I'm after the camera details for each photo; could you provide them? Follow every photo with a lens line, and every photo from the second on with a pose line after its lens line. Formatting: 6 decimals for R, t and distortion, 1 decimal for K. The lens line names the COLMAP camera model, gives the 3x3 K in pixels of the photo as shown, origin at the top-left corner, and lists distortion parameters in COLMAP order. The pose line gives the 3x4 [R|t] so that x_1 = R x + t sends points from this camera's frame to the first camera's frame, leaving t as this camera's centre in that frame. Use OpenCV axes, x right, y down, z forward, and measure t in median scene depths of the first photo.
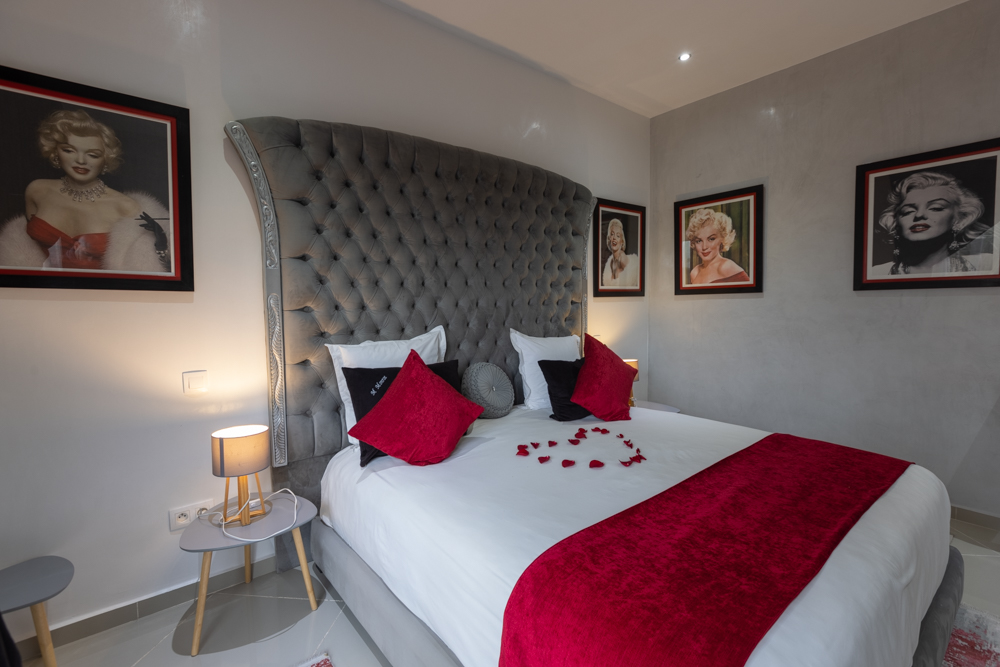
lens RADIAL K [[451.5, 0, 500.0], [0, 451.5, 333.5], [0, 0, 1]] dist [0.002117, -0.000010]
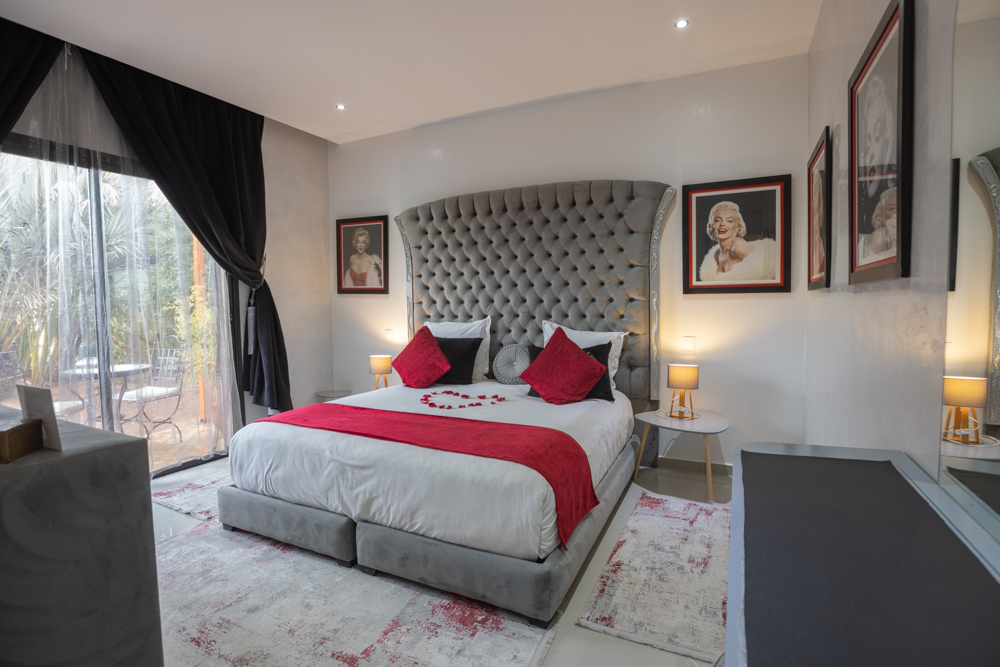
lens RADIAL K [[492.0, 0, 500.0], [0, 492.0, 333.5], [0, 0, 1]] dist [-0.042194, 0.000235]
pose [[0.424372, 0.081812, -0.901784, 1.532773], [-0.052465, 0.996458, 0.065711, -0.074042], [0.903967, 0.019426, 0.427161, 0.385997]]
